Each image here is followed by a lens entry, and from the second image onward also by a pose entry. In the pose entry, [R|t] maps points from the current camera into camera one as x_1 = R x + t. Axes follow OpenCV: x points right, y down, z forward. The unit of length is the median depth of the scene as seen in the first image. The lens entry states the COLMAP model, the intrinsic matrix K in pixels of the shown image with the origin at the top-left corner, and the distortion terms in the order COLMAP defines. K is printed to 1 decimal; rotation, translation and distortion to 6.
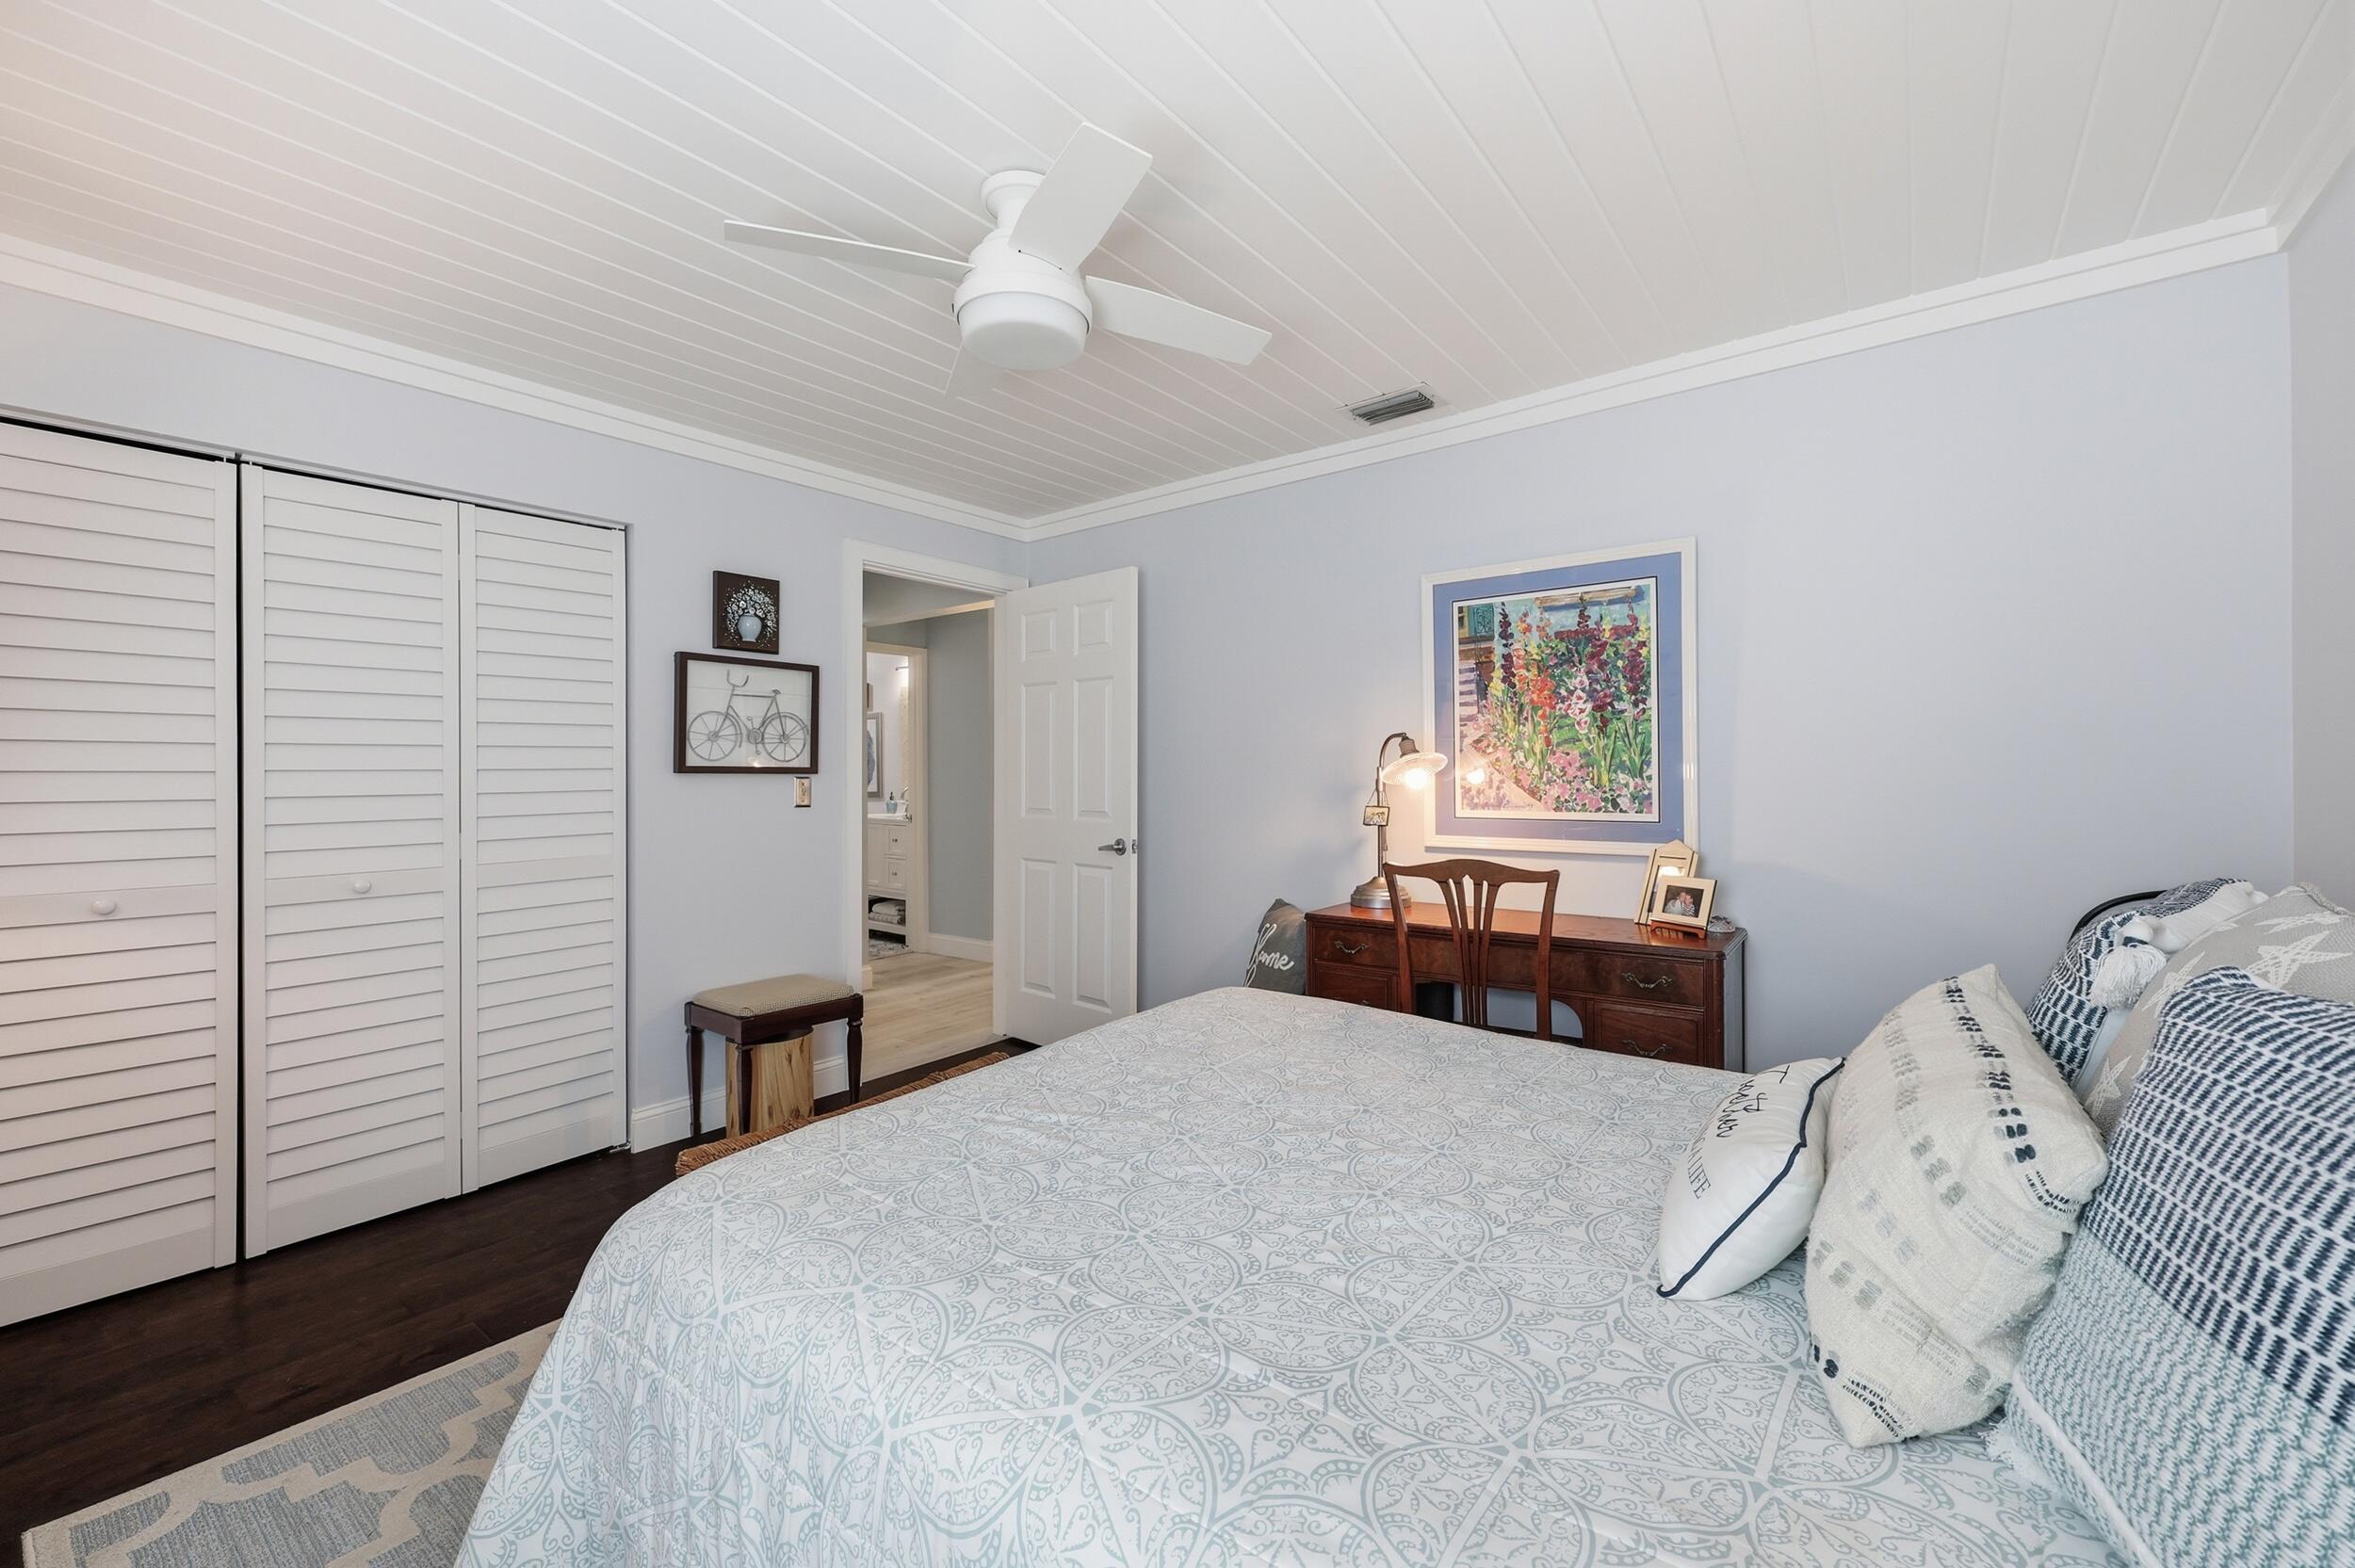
lens RADIAL K [[959.6, 0, 1171.9], [0, 959.6, 769.8], [0, 0, 1]] dist [0.000368, -0.000255]
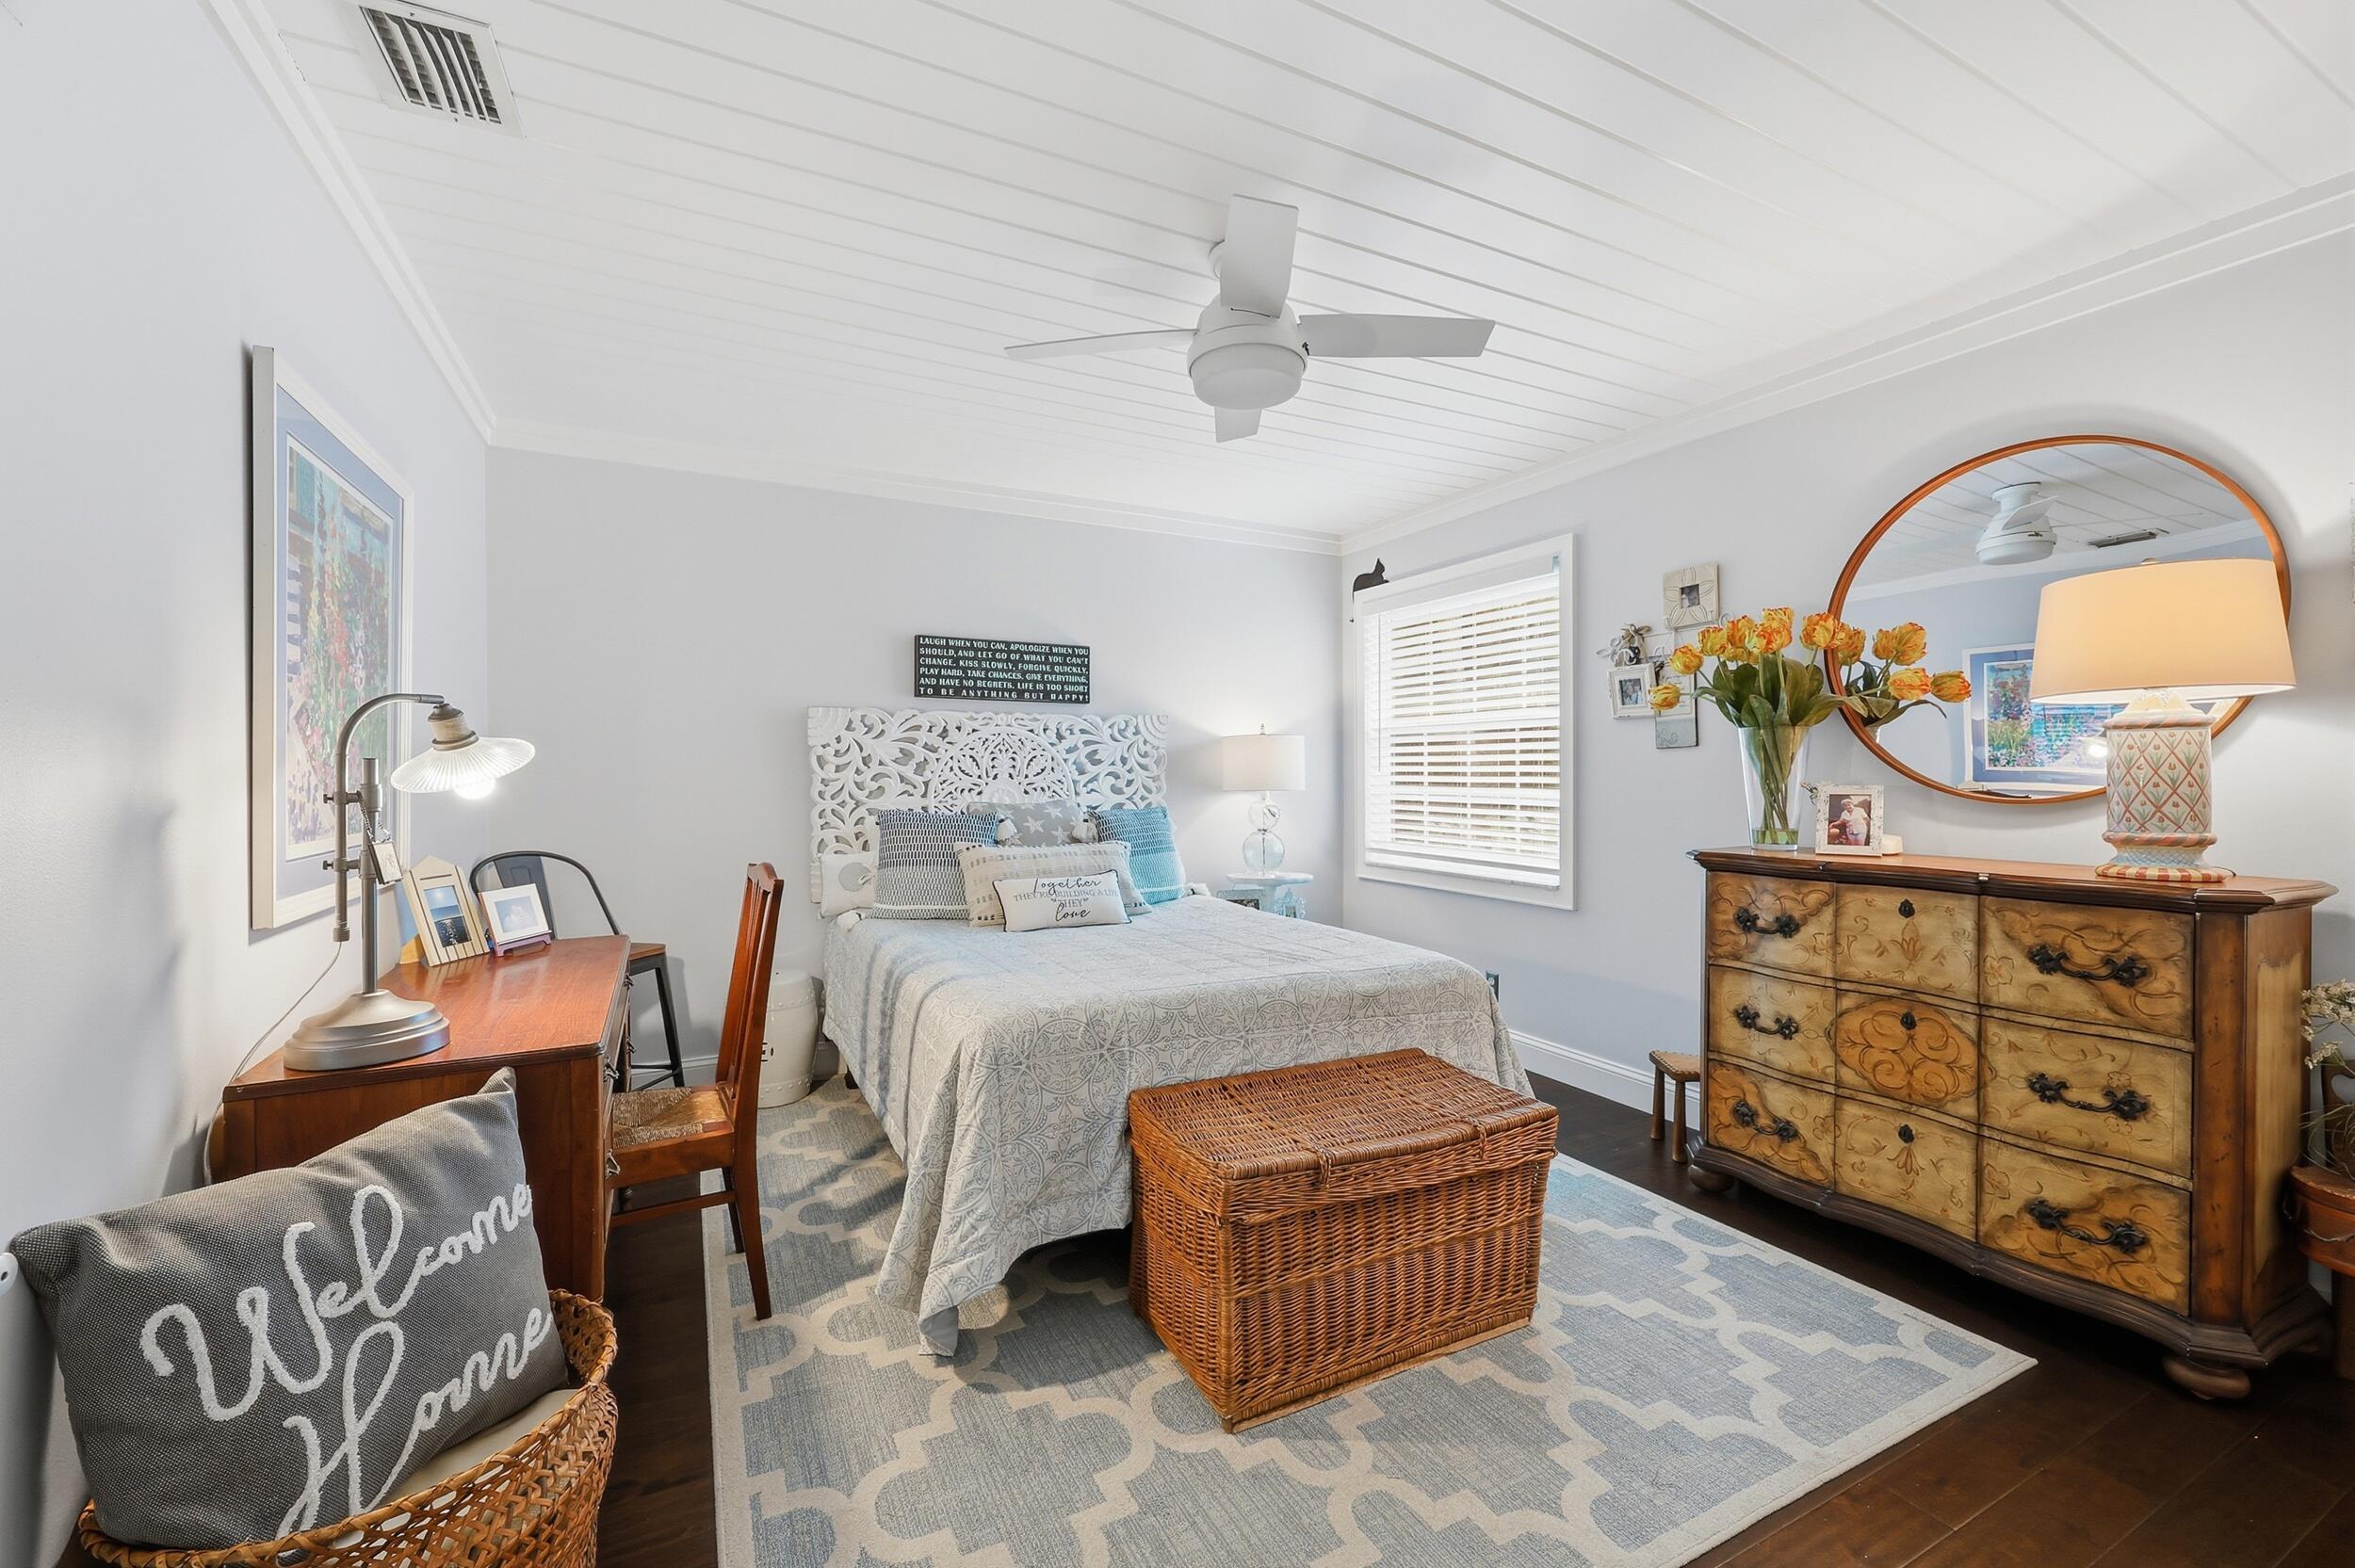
lens RADIAL K [[942.5, 0, 1169.2], [0, 942.5, 768.7], [0, 0, 1]] dist [0.001378, 0.000030]
pose [[-0.907575, 0.008572, 0.419802, -0.355171], [0.005250, 0.999945, -0.009069, 0.008445], [-0.419857, -0.006027, -0.907570, 1.354368]]
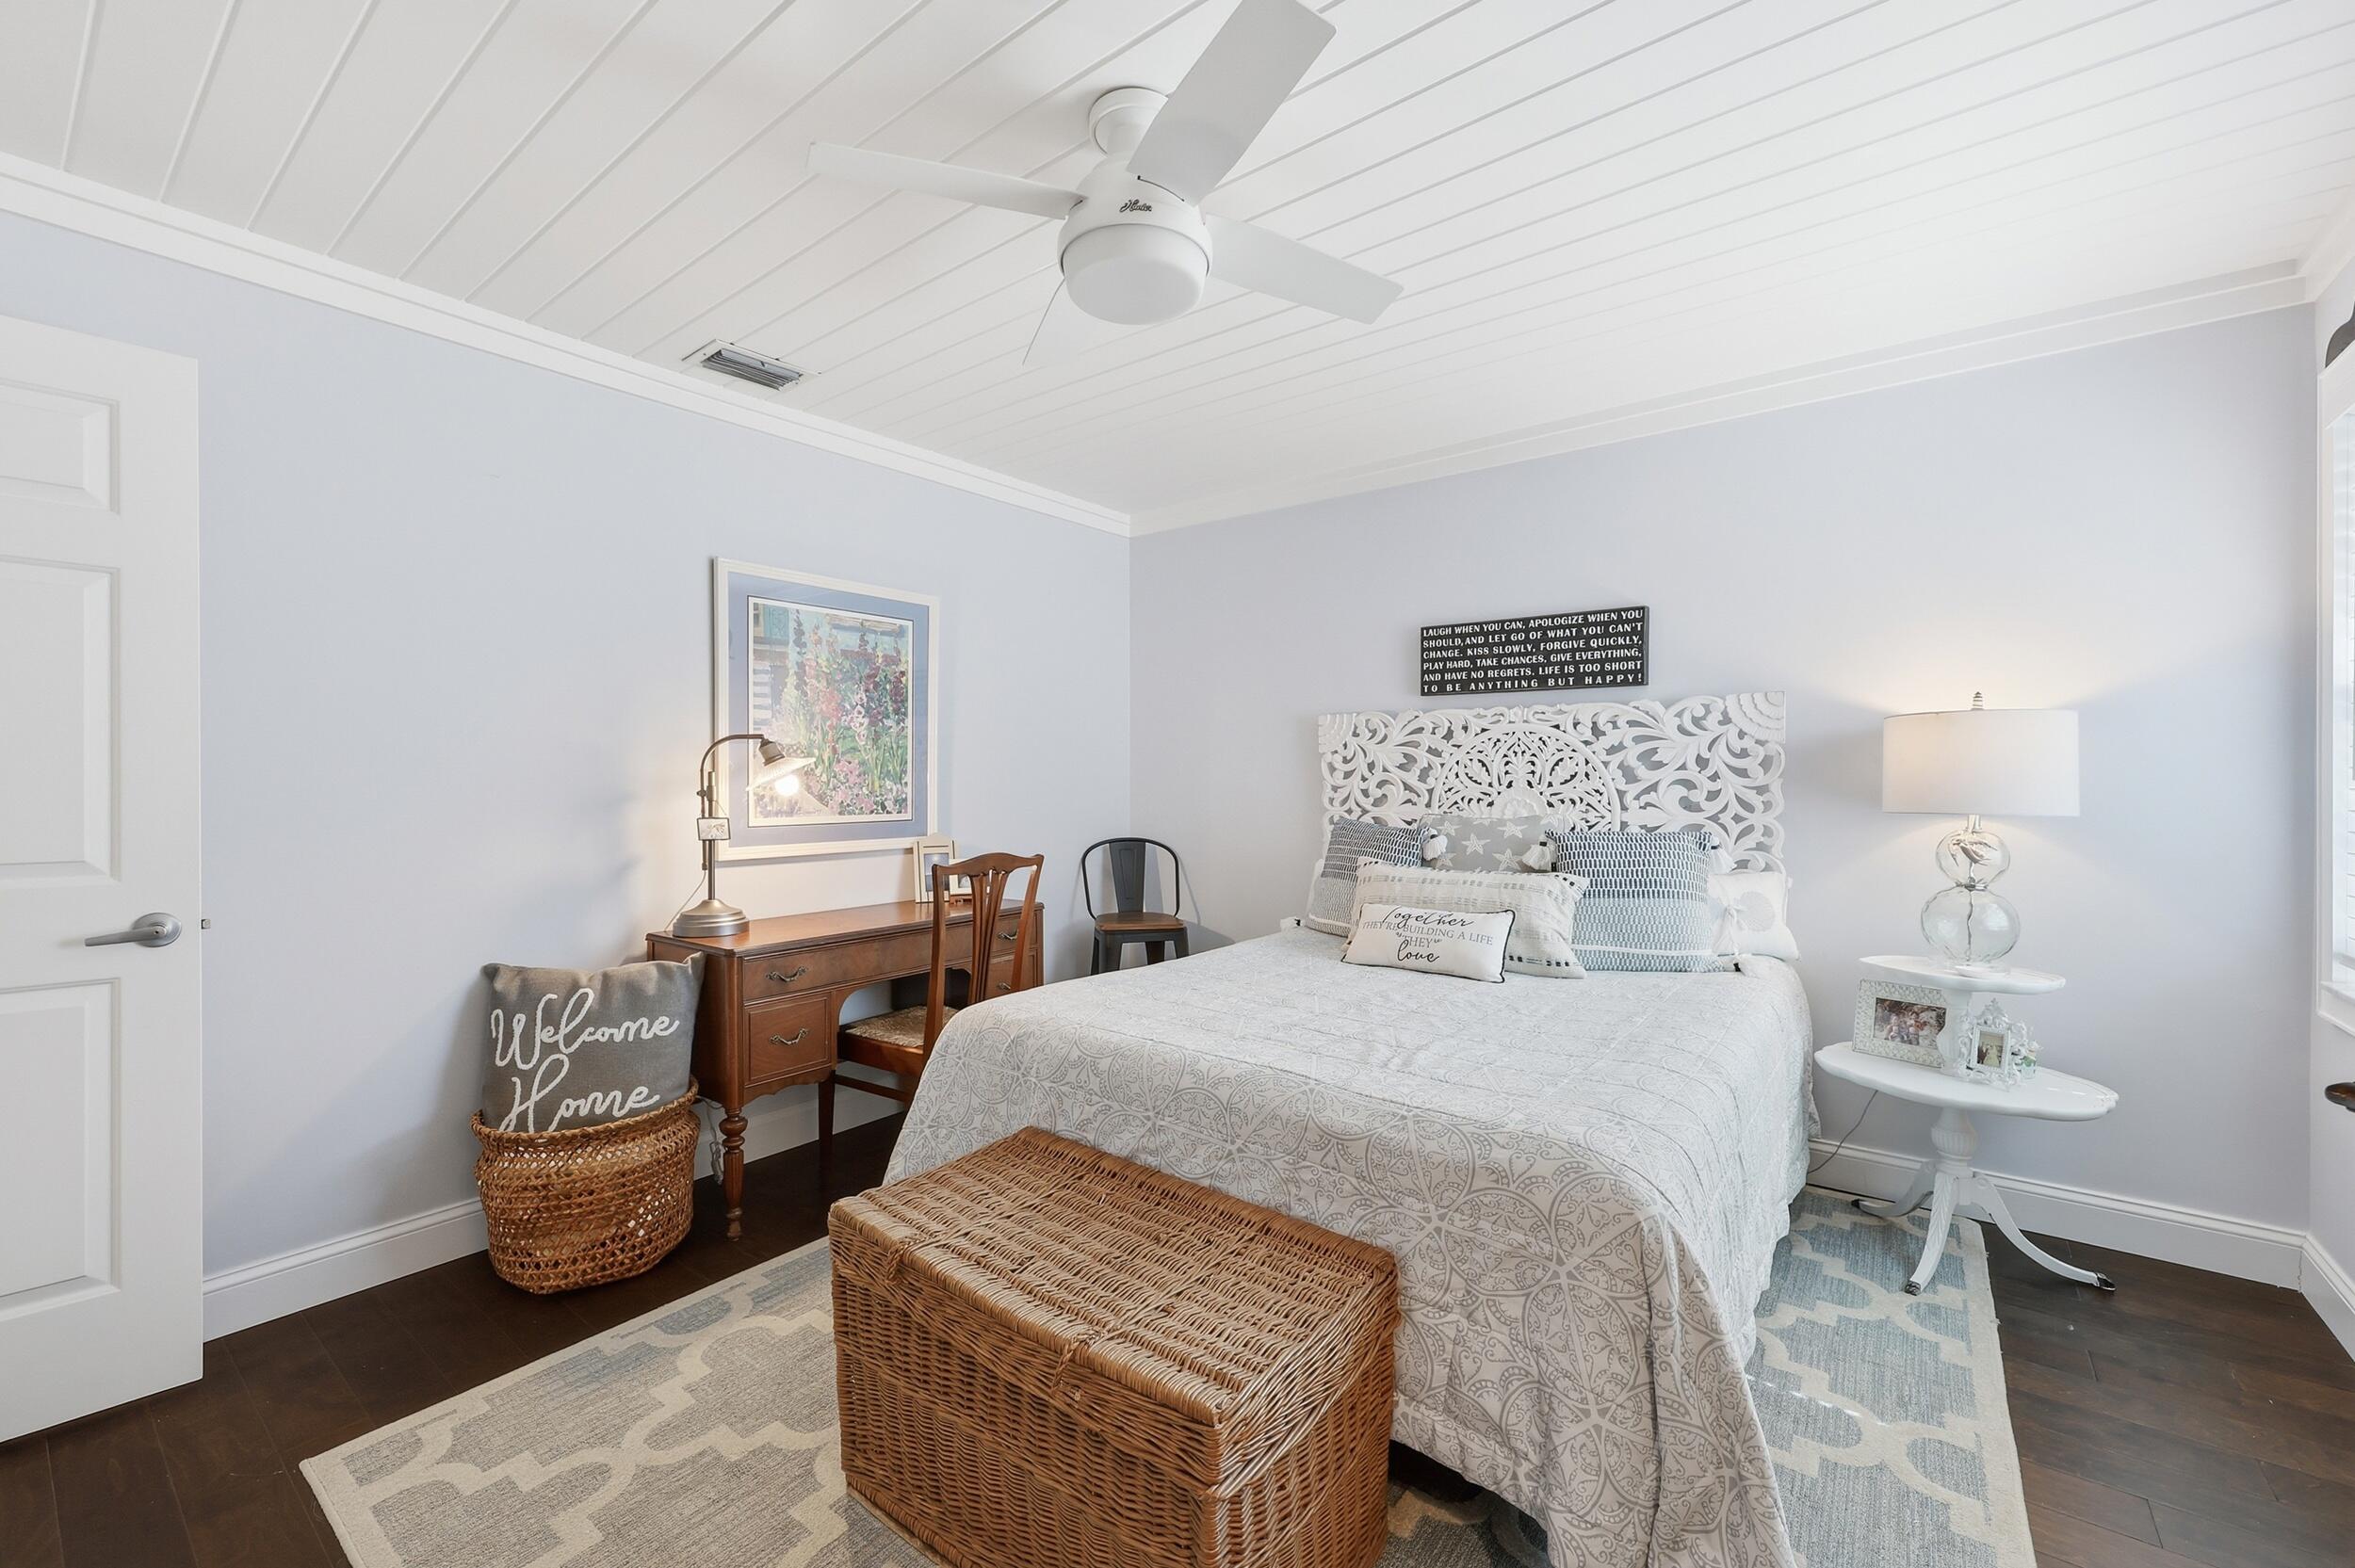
lens RADIAL K [[959.6, 0, 1171.9], [0, 959.6, 769.8], [0, 0, 1]] dist [0.000368, -0.000255]
pose [[-0.004318, 0.014945, 0.999879, -0.690796], [-0.003250, 0.999883, -0.014959, 0.007051], [-0.999985, -0.003314, -0.004269, 0.640700]]
